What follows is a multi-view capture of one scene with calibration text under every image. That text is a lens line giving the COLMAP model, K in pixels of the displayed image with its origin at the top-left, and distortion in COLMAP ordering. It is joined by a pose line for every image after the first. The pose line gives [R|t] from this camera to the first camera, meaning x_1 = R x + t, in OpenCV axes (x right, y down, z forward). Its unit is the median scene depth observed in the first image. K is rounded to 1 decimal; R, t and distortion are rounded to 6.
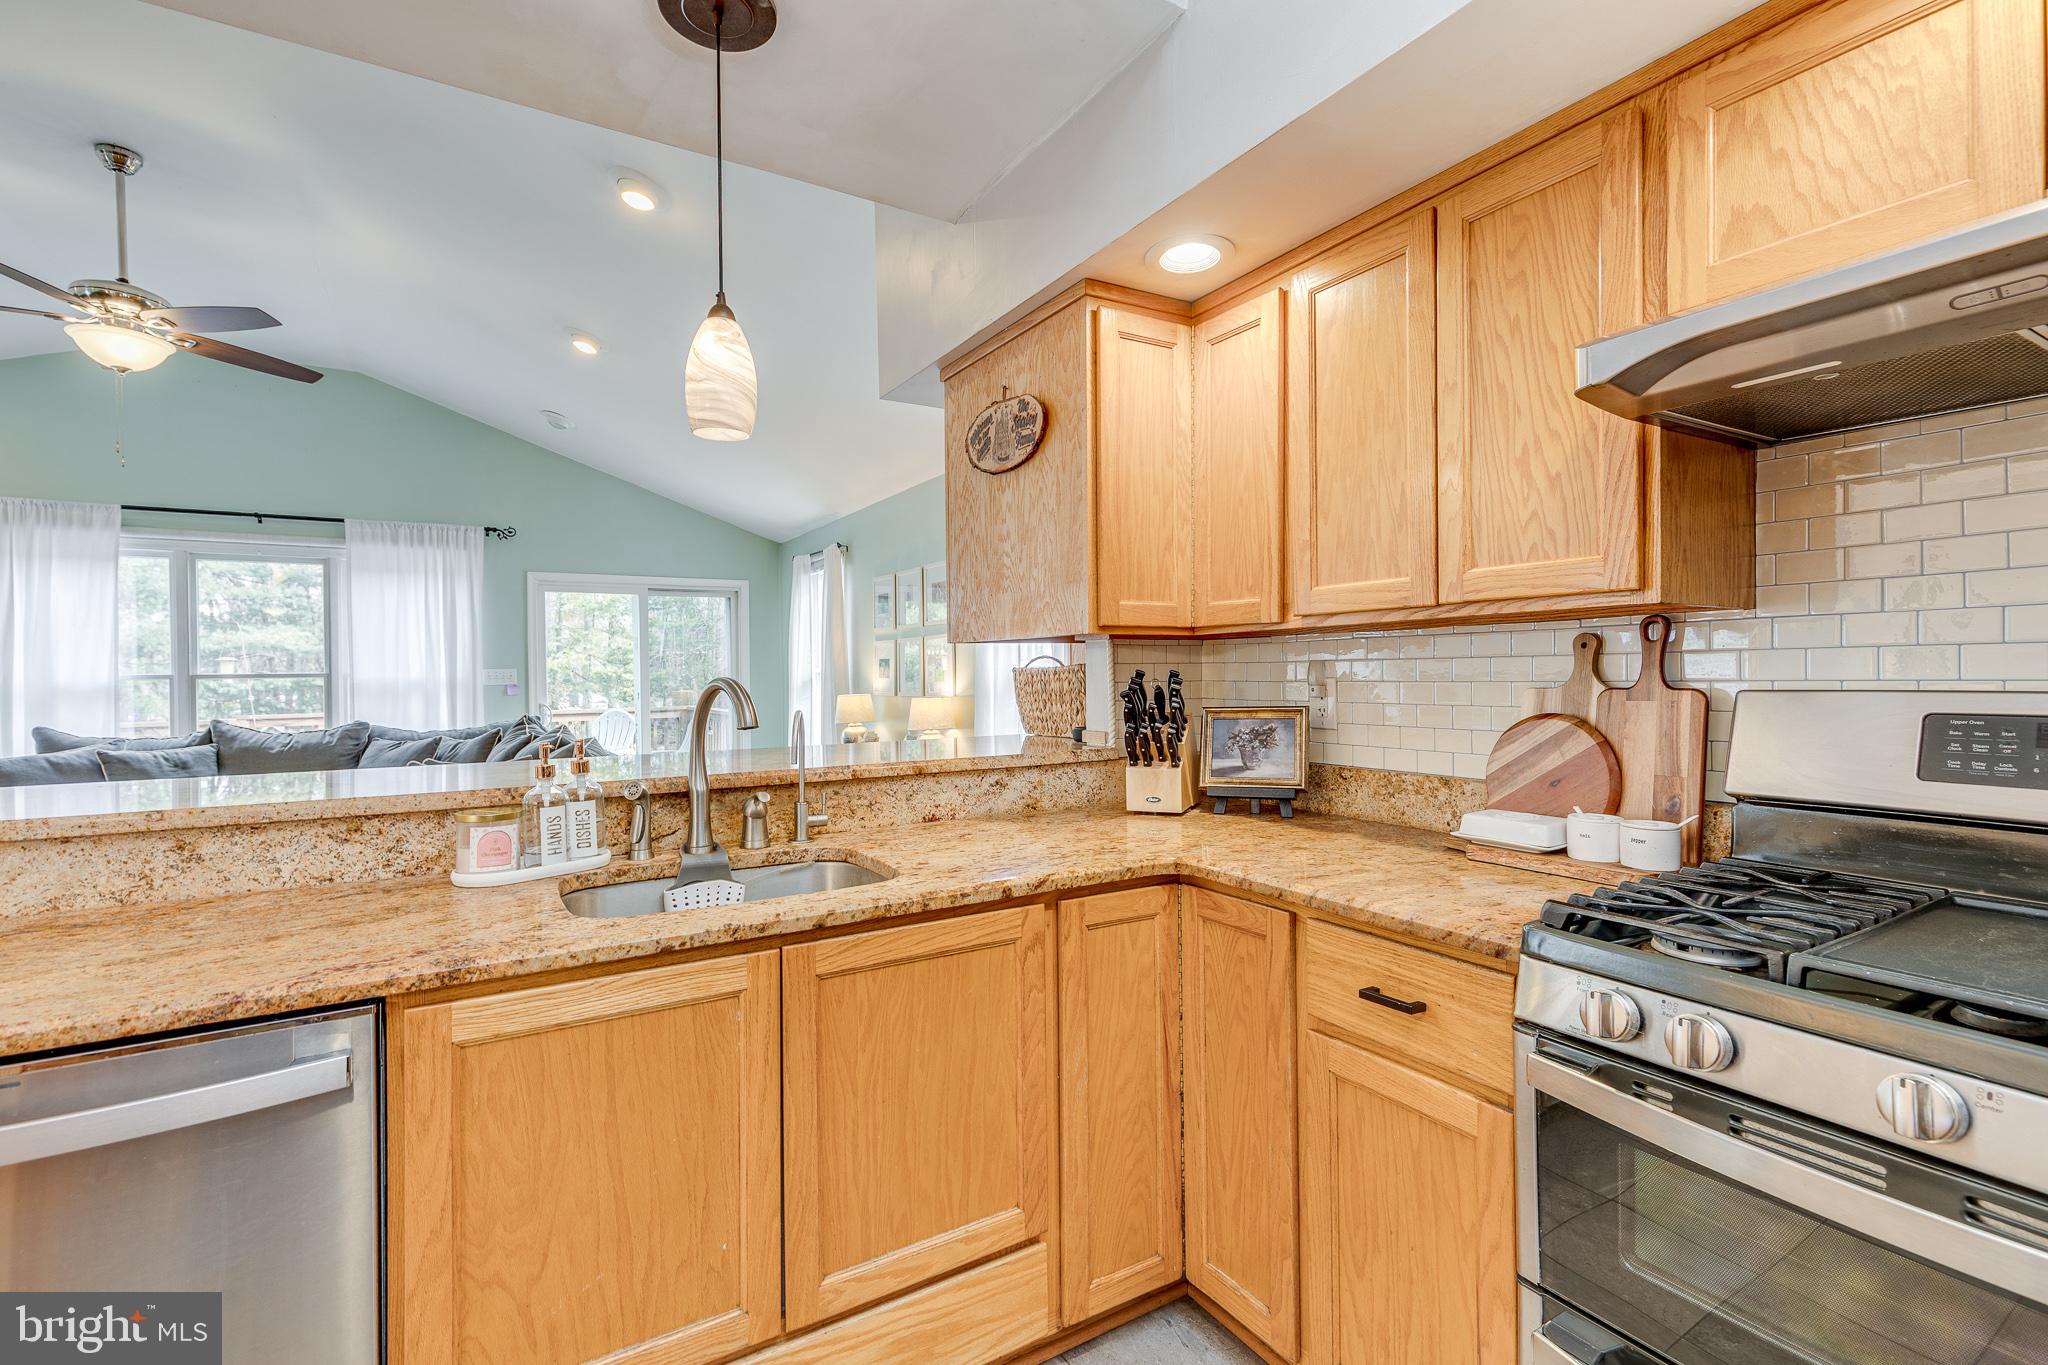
lens RADIAL K [[931.2, 0, 1029.4], [0, 931.2, 674.4], [0, 0, 1]] dist [0.000474, -0.000429]
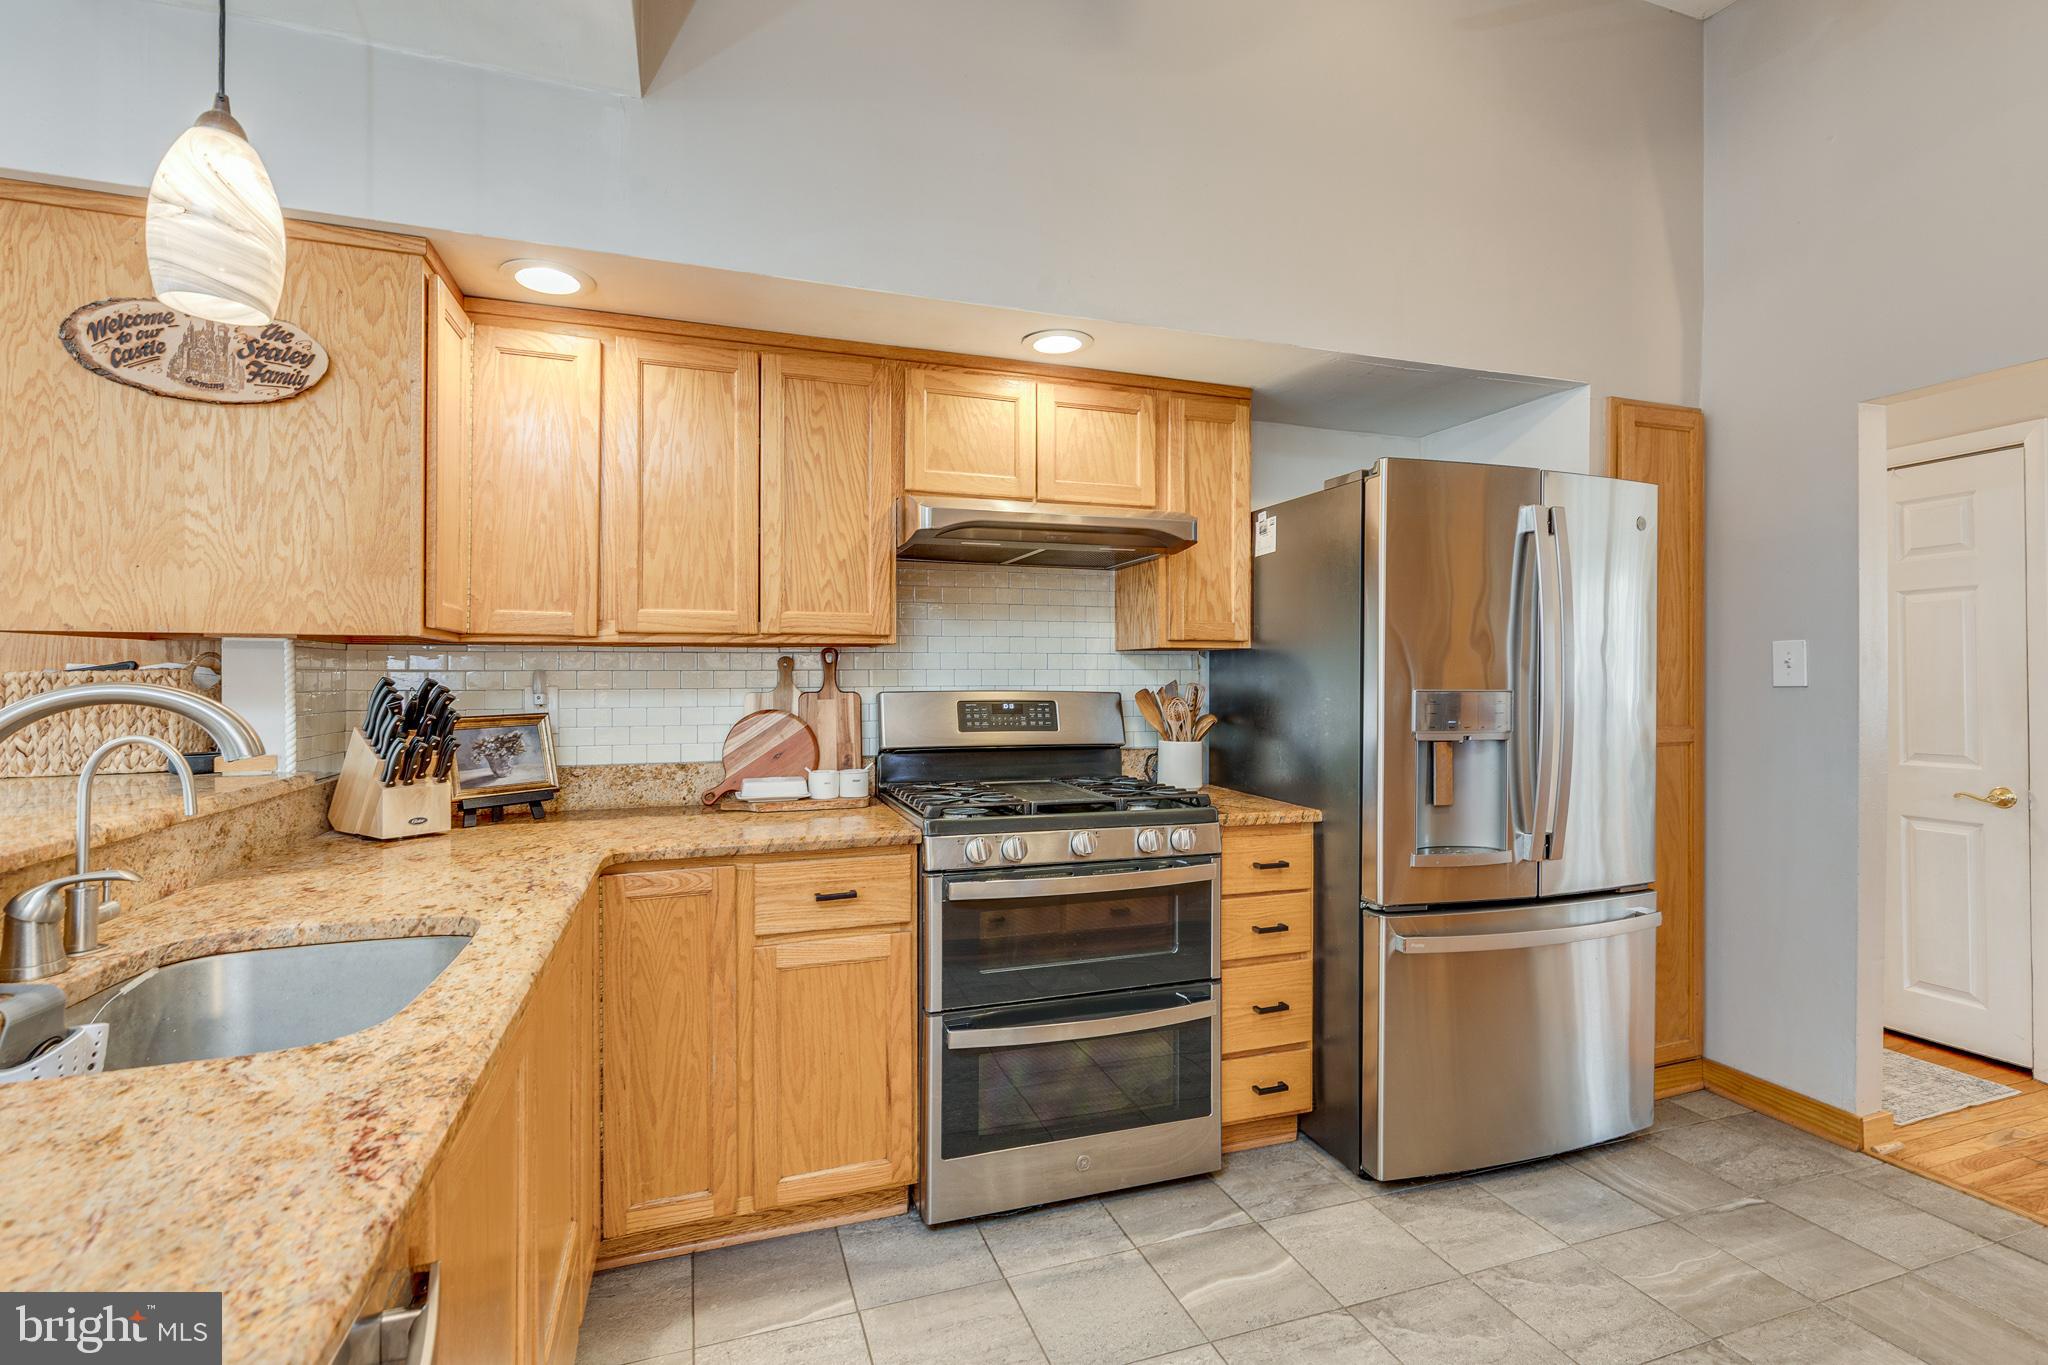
lens RADIAL K [[931.2, 0, 1023.0], [0, 931.2, 681.2], [0, 0, 1]] dist [0.000474, -0.000429]
pose [[0.194933, 0.008175, 0.980783, -0.830219], [0.003171, 0.999955, -0.008965, 0.011220], [-0.980811, 0.004858, 0.194898, 0.317115]]
